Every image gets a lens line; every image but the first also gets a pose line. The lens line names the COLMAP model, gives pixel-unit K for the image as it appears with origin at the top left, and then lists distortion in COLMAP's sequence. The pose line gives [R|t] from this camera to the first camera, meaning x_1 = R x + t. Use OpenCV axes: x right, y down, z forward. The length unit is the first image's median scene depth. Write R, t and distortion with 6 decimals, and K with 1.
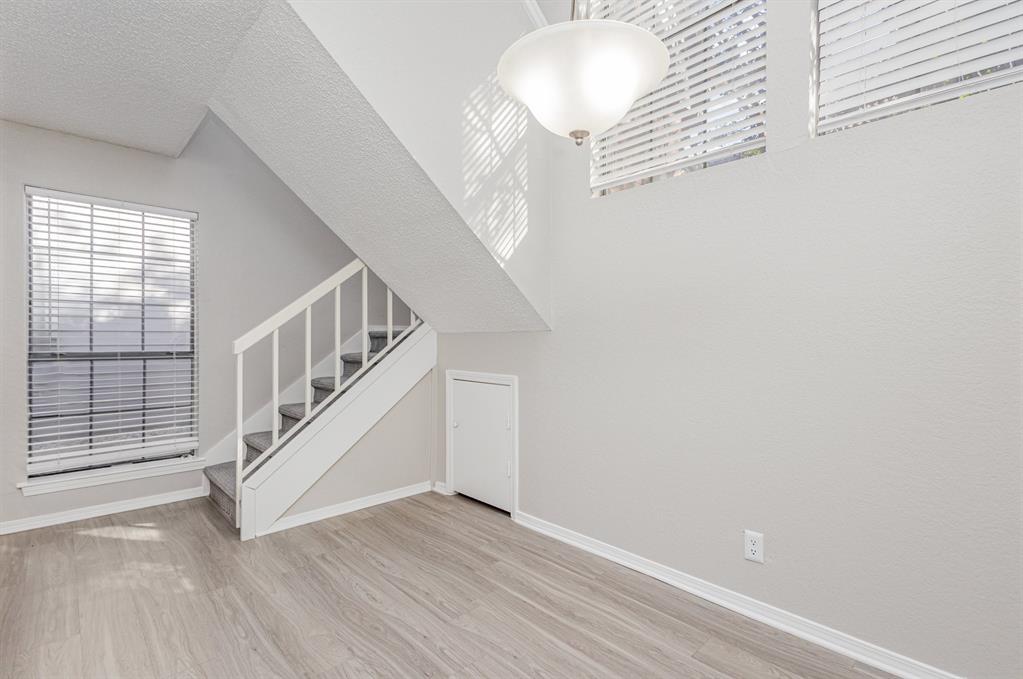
lens RADIAL K [[477.6, 0, 506.0], [0, 477.6, 337.9], [0, 0, 1]] dist [0.001102, 0.000196]
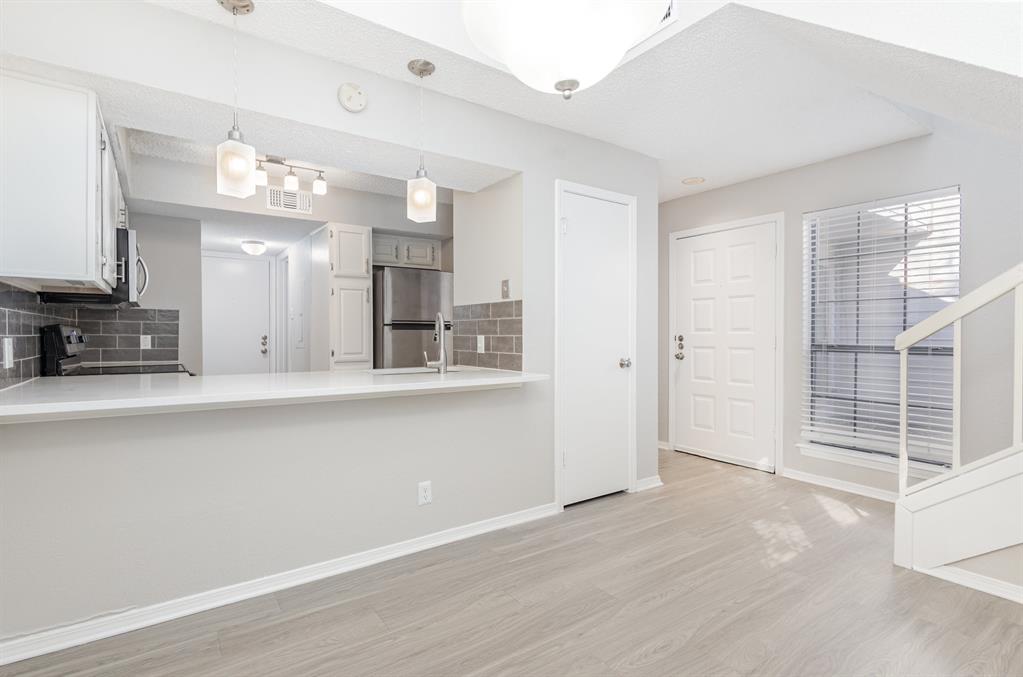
lens RADIAL K [[477.6, 0, 506.0], [0, 477.6, 336.9], [0, 0, 1]] dist [0.001102, 0.000196]
pose [[-0.142379, 0.006905, -0.989788, 0.384557], [0.002450, 0.999975, 0.006623, 0.001902], [0.989809, -0.001482, -0.142392, 0.392815]]
